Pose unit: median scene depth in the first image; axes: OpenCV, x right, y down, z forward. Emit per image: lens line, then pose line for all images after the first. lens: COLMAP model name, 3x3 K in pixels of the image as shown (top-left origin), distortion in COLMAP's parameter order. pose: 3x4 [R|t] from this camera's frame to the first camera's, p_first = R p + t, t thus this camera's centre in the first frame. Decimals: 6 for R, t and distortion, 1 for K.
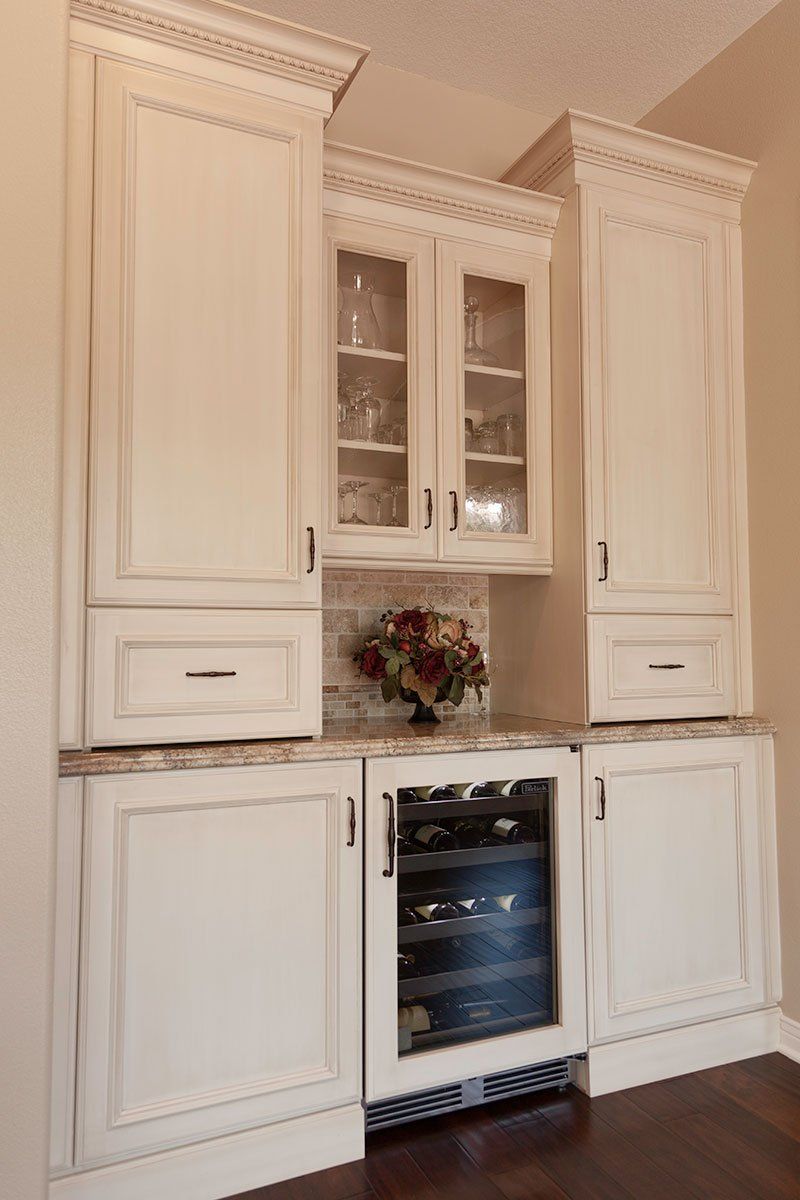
lens RADIAL K [[874.3, 0, 392.6], [0, 874.3, 592.6], [0, 0, 1]] dist [0.008394, -0.012814]
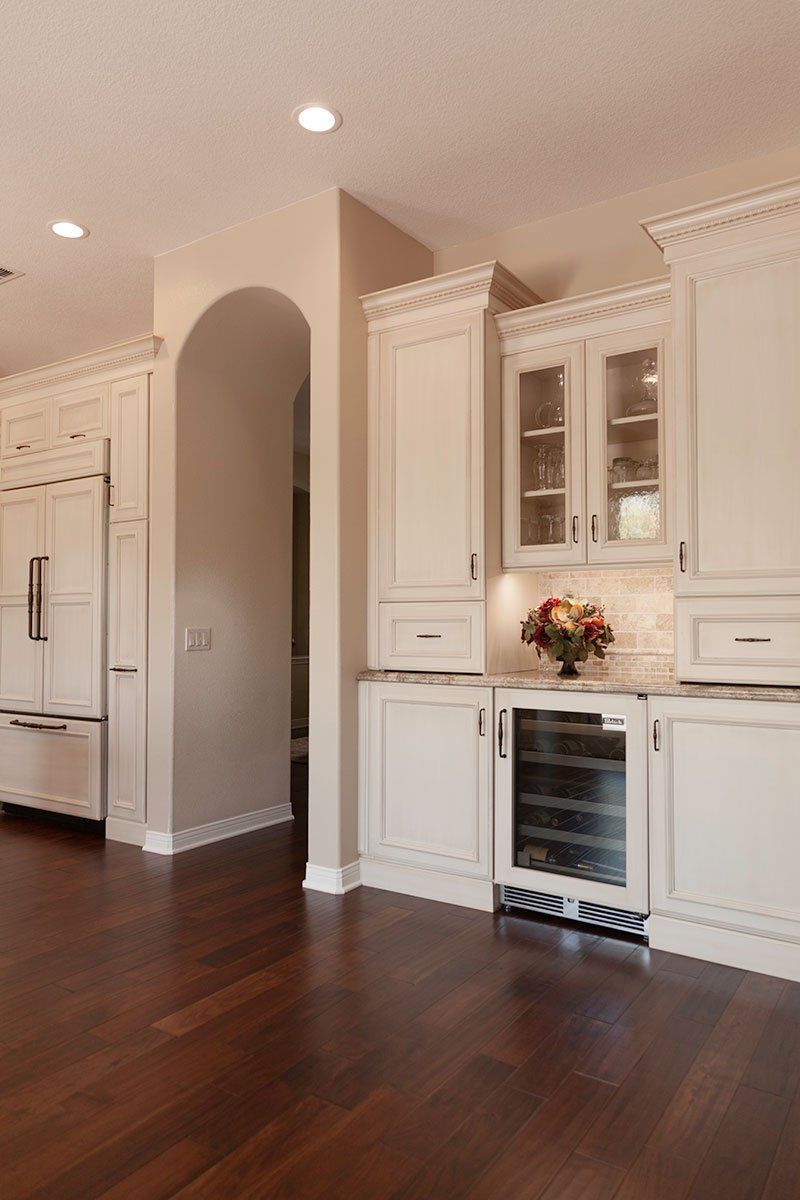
lens RADIAL K [[817.2, 0, 399.1], [0, 817.2, 589.3], [0, 0, 1]] dist [0.019261, 0.009319]
pose [[0.528954, -0.025965, -0.848253, 1.109562], [0.055505, 0.998450, 0.004049, -0.017353], [0.846834, -0.049224, 0.529575, 0.002612]]
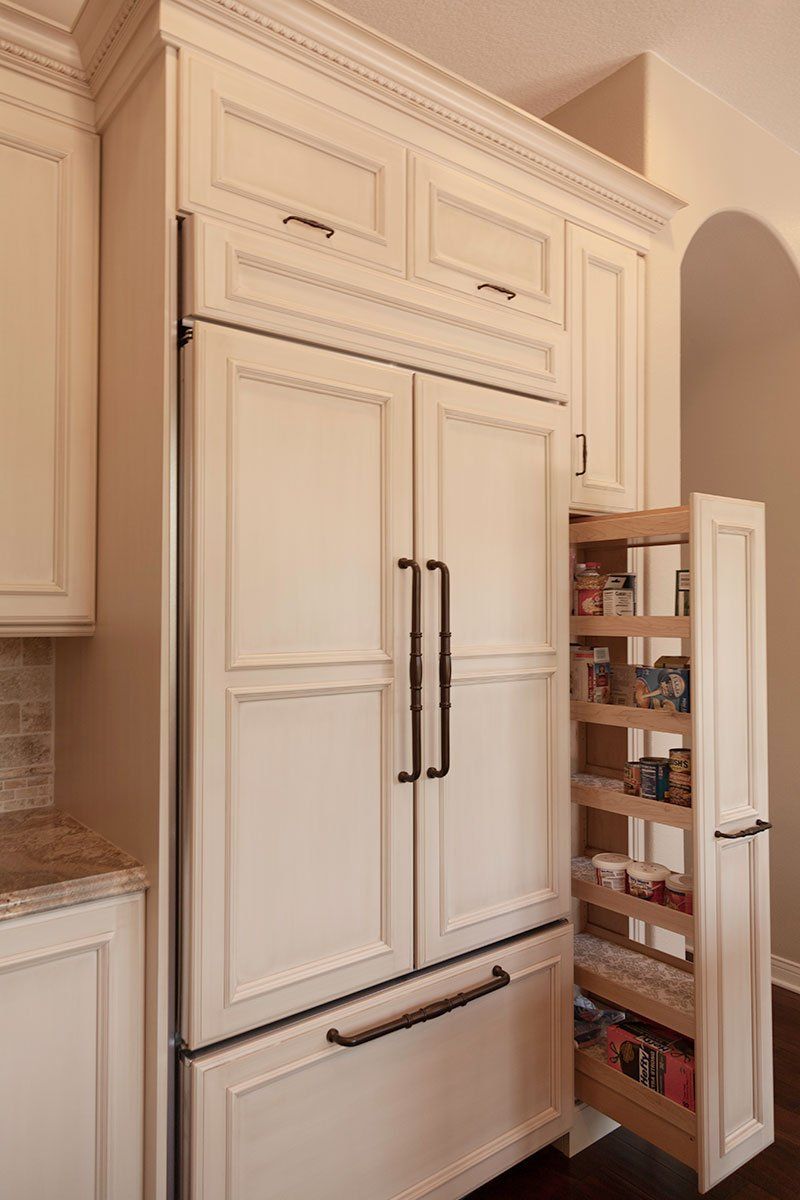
lens RADIAL K [[817.2, 0, 400.7], [0, 817.2, 594.5], [0, 0, 1]] dist [0.019261, 0.009319]
pose [[0.974832, 0.011390, 0.222650, -1.320547], [-0.020045, 0.999127, 0.036654, -0.136877], [-0.222038, -0.040194, 0.974209, -0.431114]]
